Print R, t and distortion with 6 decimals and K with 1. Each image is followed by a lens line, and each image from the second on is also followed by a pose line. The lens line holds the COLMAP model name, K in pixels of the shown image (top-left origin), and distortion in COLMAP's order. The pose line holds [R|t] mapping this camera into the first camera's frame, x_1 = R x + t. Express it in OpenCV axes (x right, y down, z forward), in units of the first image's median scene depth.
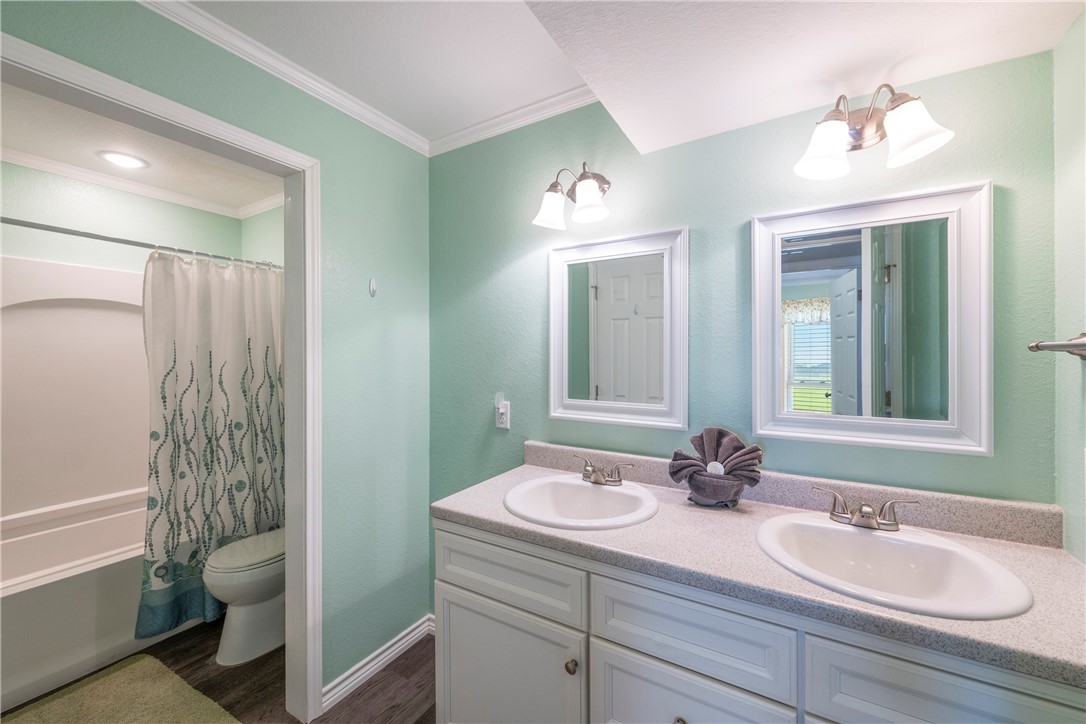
lens RADIAL K [[429.0, 0, 538.9], [0, 429.0, 355.1], [0, 0, 1]] dist [0.002538, -0.001125]
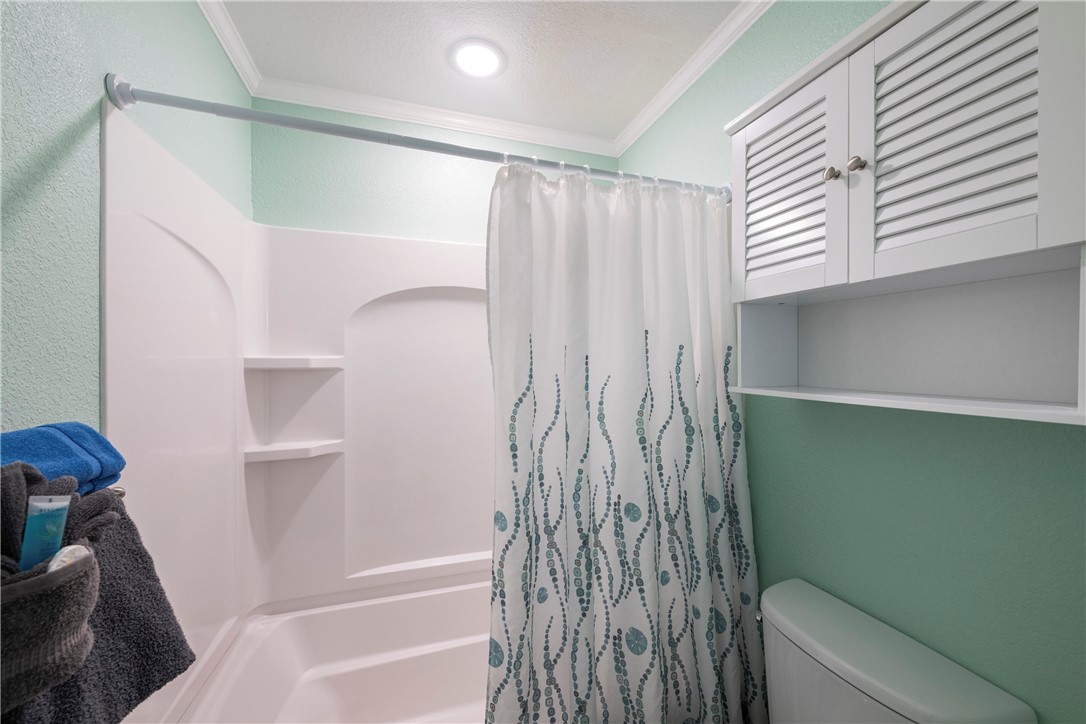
lens RADIAL K [[429.0, 0, 543.9], [0, 429.0, 360.7], [0, 0, 1]] dist [0.002538, -0.001125]
pose [[0.752759, 0.002917, -0.658290, -0.482699], [-0.004494, 0.999990, -0.000708, -0.003043], [0.658281, 0.003491, 0.752764, 0.603216]]
